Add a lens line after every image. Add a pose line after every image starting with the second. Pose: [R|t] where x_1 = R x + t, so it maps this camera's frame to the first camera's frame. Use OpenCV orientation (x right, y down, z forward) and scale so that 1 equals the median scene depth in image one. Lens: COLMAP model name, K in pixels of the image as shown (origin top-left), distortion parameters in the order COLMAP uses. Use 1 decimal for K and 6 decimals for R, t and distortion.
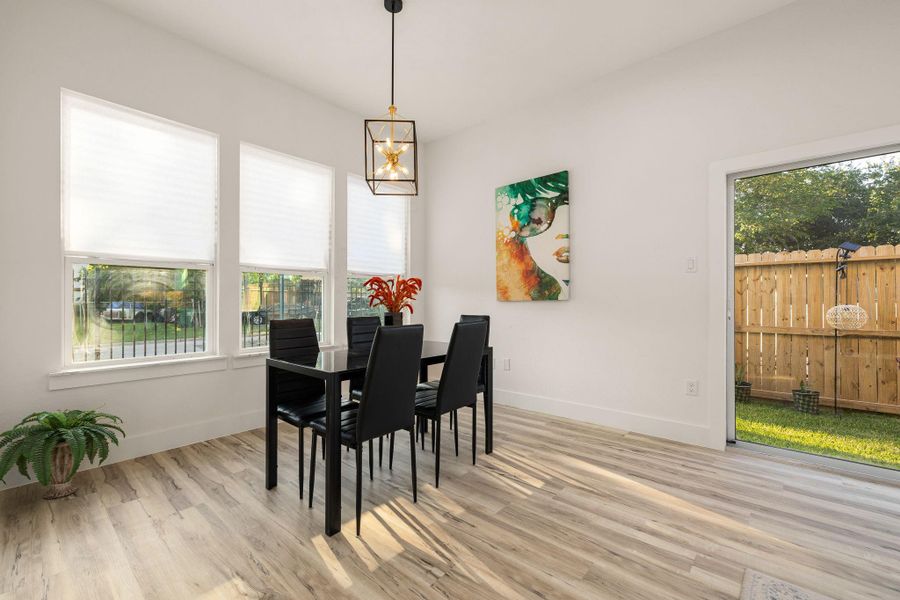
lens RADIAL K [[385.6, 0, 446.7], [0, 385.6, 297.9], [0, 0, 1]] dist [0.001541, 0.000116]
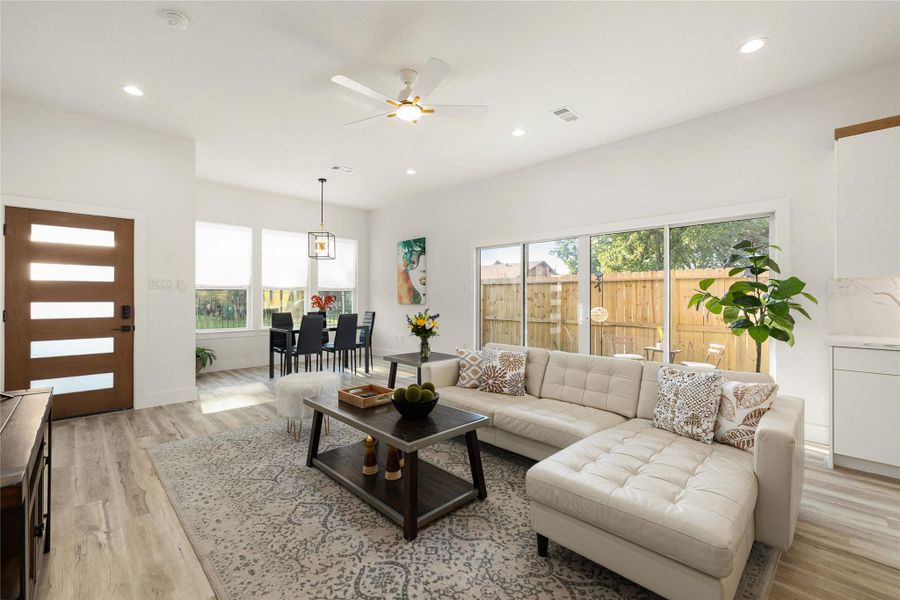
lens RADIAL K [[385.6, 0, 446.7], [0, 385.6, 297.9], [0, 0, 1]] dist [0.001541, 0.000116]
pose [[0.997346, 0.003290, -0.072735, 0.565590], [-0.002519, 0.999940, 0.010684, -0.046138], [0.072766, -0.010473, 0.997294, -0.930795]]
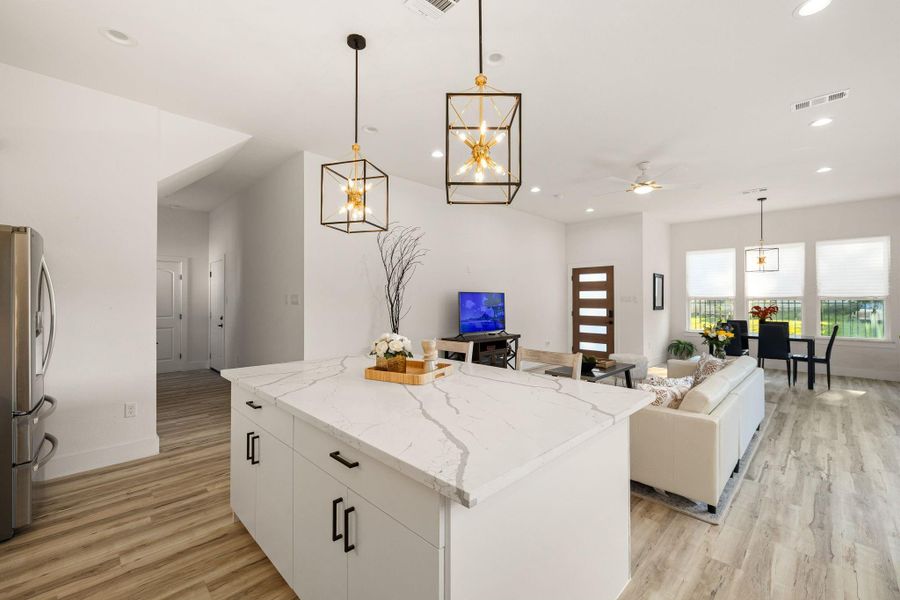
lens RADIAL K [[380.3, 0, 438.5], [0, 380.3, 299.2], [0, 0, 1]] dist [-0.007538, 0.000361]
pose [[-0.078680, 0.000626, -0.996900, 1.785981], [0.007854, 0.999969, 0.000008, -0.081852], [0.996869, -0.007829, -0.078683, -0.674143]]
